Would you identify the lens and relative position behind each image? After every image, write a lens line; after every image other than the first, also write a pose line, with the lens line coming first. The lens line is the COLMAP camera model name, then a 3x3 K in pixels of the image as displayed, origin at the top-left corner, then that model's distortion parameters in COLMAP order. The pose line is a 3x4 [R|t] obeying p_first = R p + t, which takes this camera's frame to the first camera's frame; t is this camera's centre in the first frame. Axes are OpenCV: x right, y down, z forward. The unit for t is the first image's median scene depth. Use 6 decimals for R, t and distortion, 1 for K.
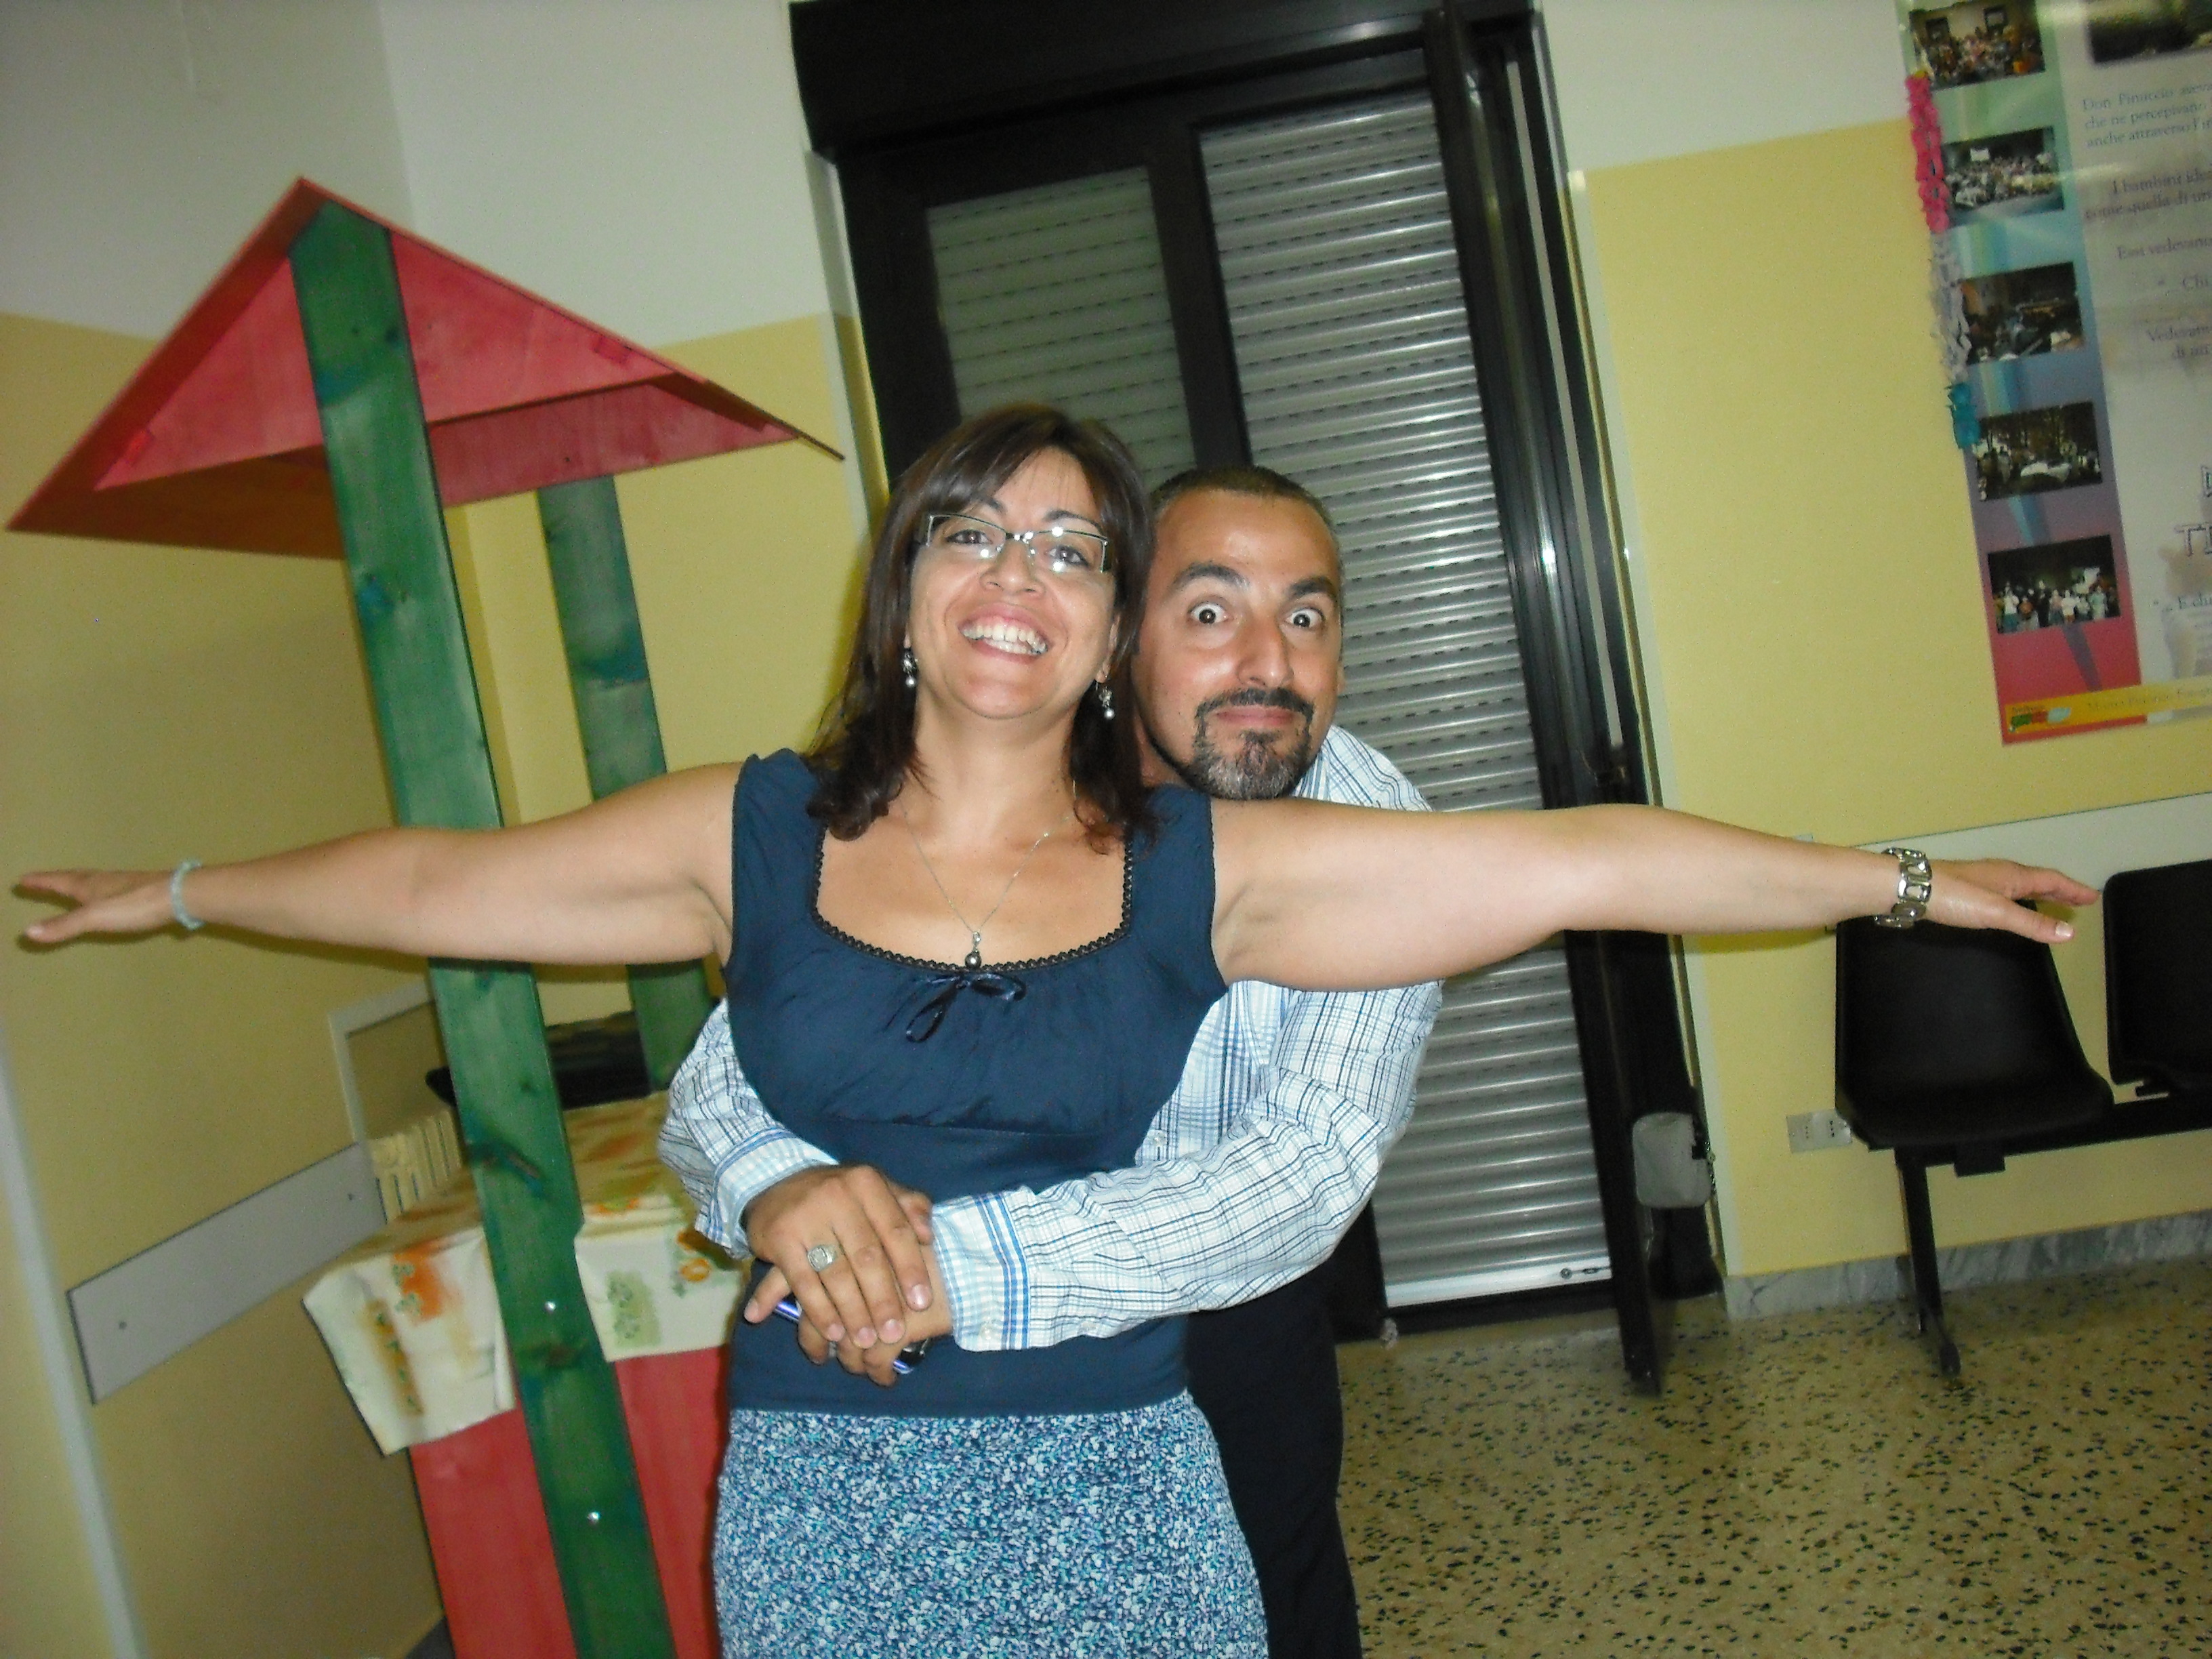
lens RADIAL K [[2430.1, 0, 1123.5], [0, 2430.1, 892.1], [0, 0, 1]] dist [-0.157275, 0.110202]
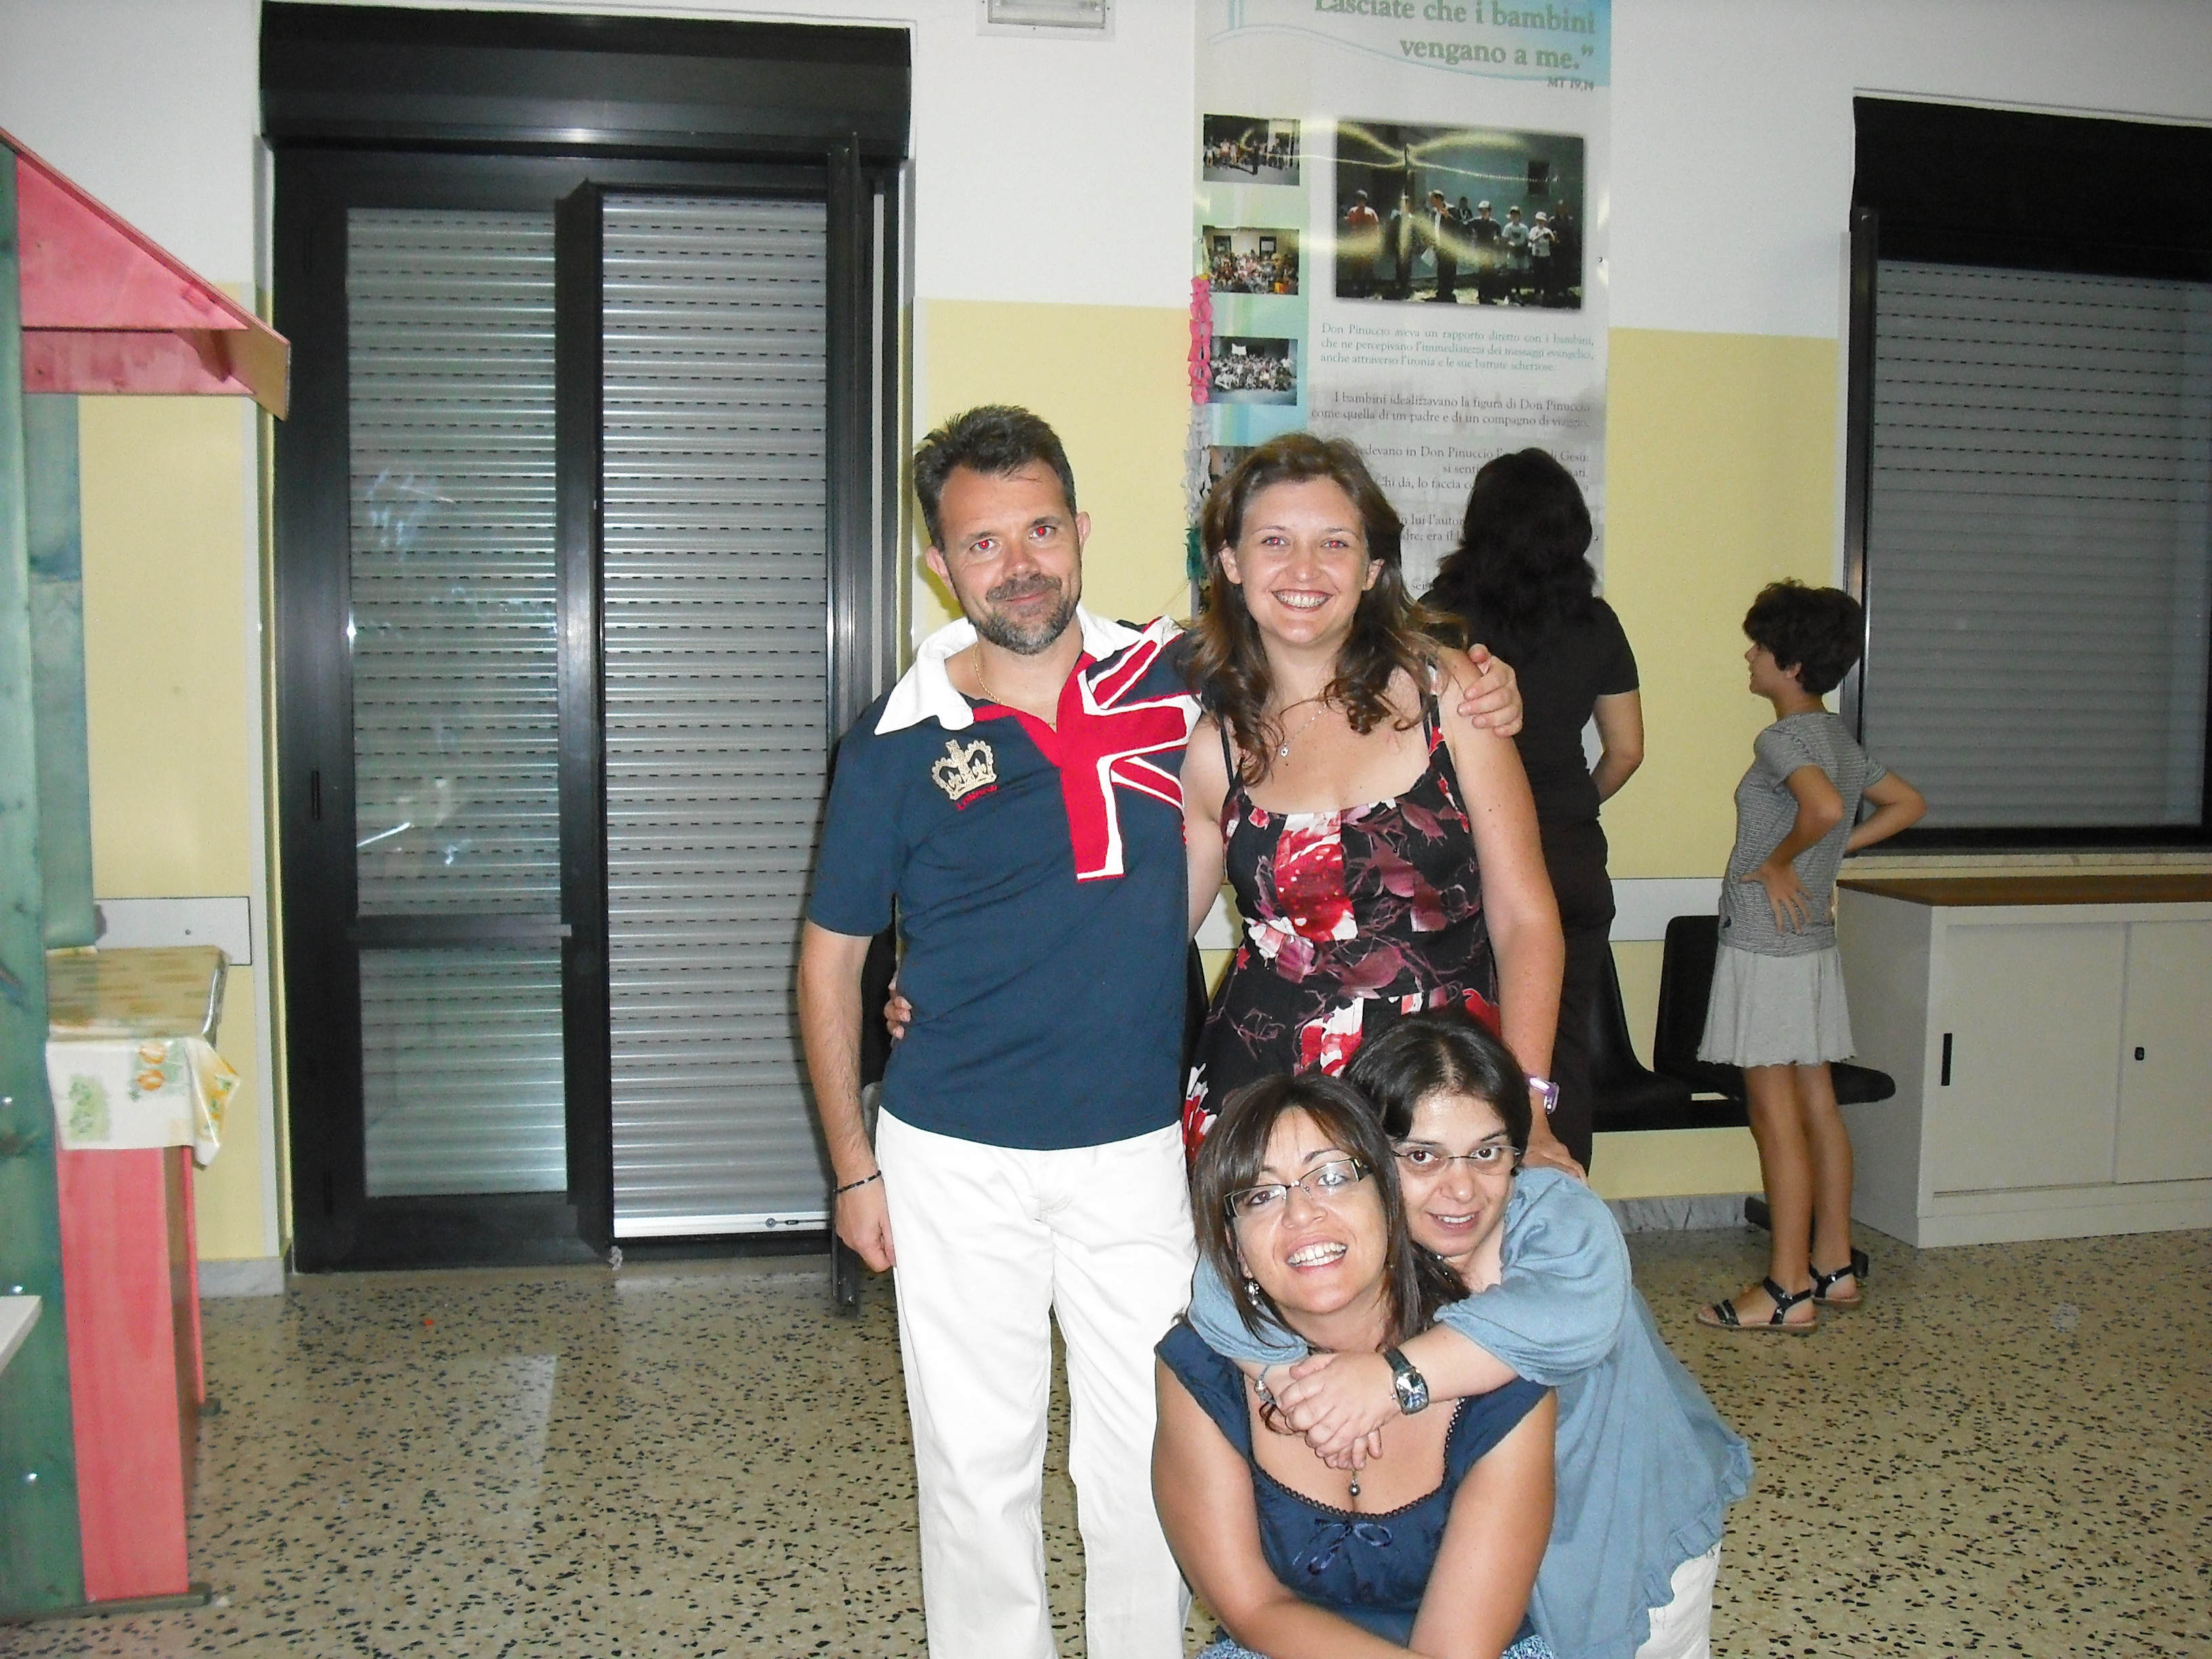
lens RADIAL K [[2465.3, 0, 1109.2], [0, 2465.3, 903.3], [0, 0, 1]] dist [-0.148438, 0.070025]
pose [[0.924517, 0.134331, 0.356685, -0.122668], [-0.125259, 0.990936, -0.048529, 0.048727], [-0.359971, 0.000187, 0.932963, -0.183037]]
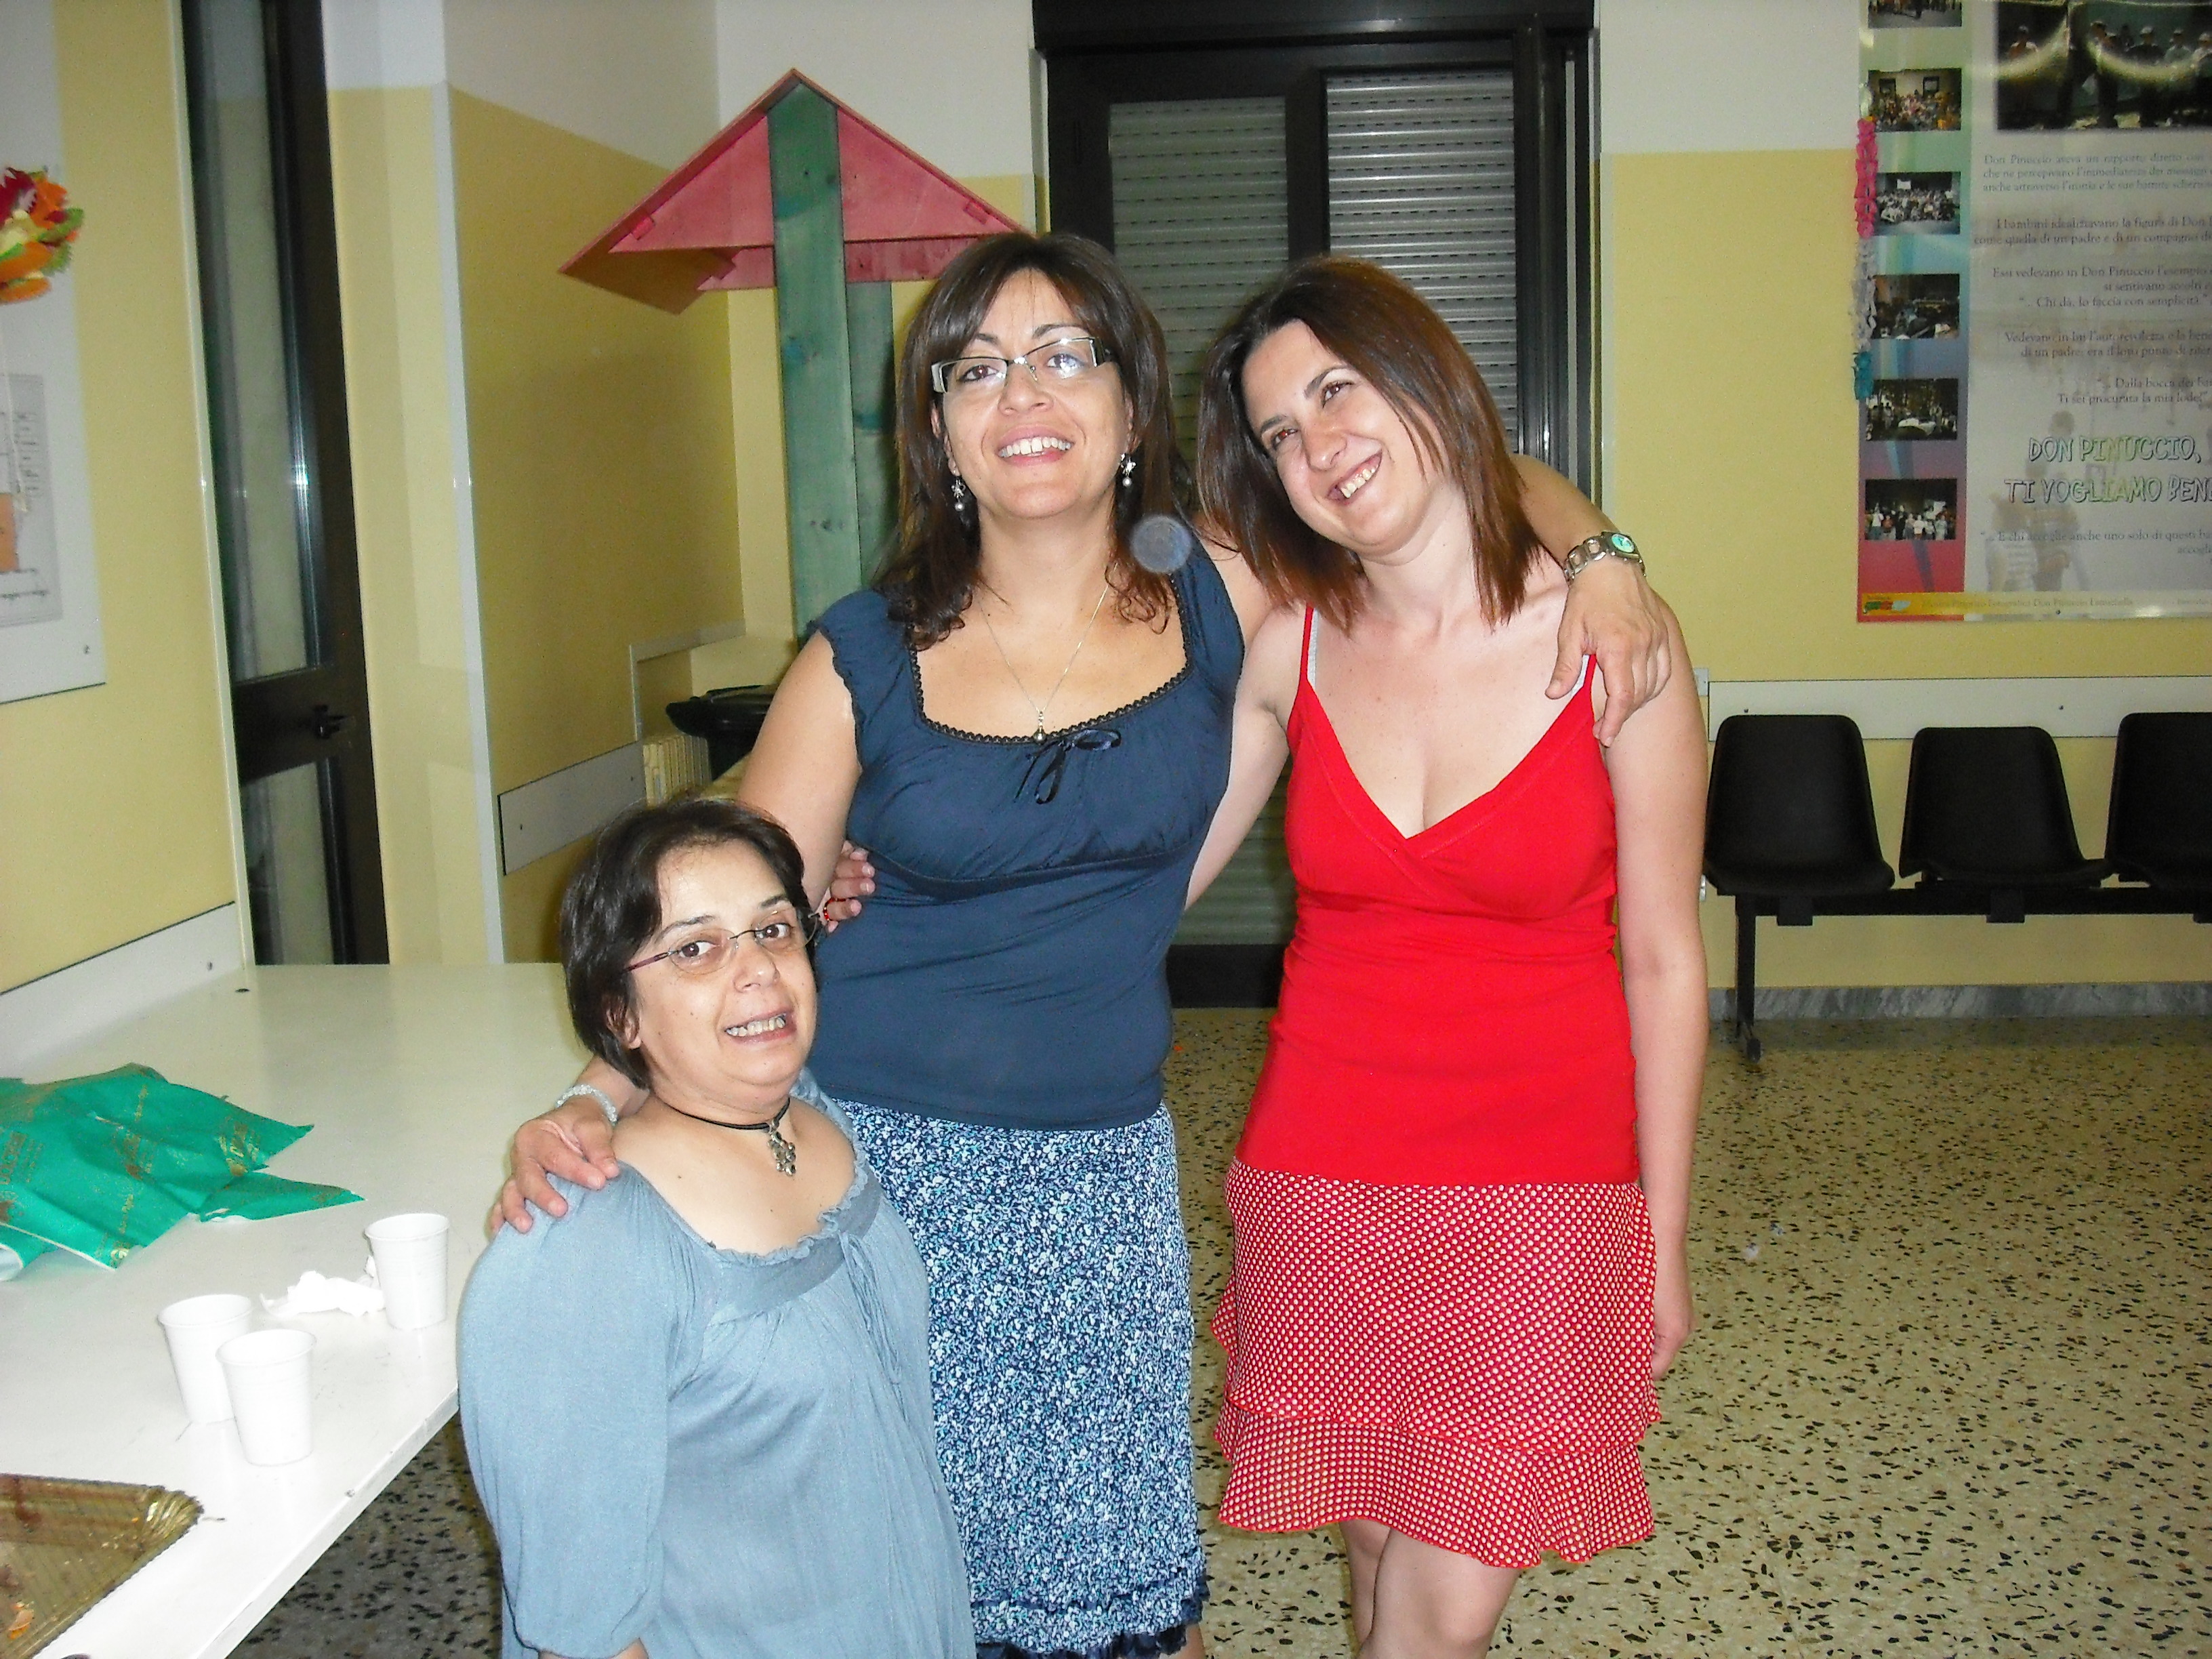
lens RADIAL K [[2479.6, 0, 1100.7], [0, 2479.6, 909.6], [0, 0, 1]] dist [-0.160990, 0.111064]
pose [[0.990569, 0.128426, 0.047751, -0.104623], [-0.131584, 0.988814, 0.070231, 0.060824], [-0.038197, -0.075852, 0.996387, -0.388511]]
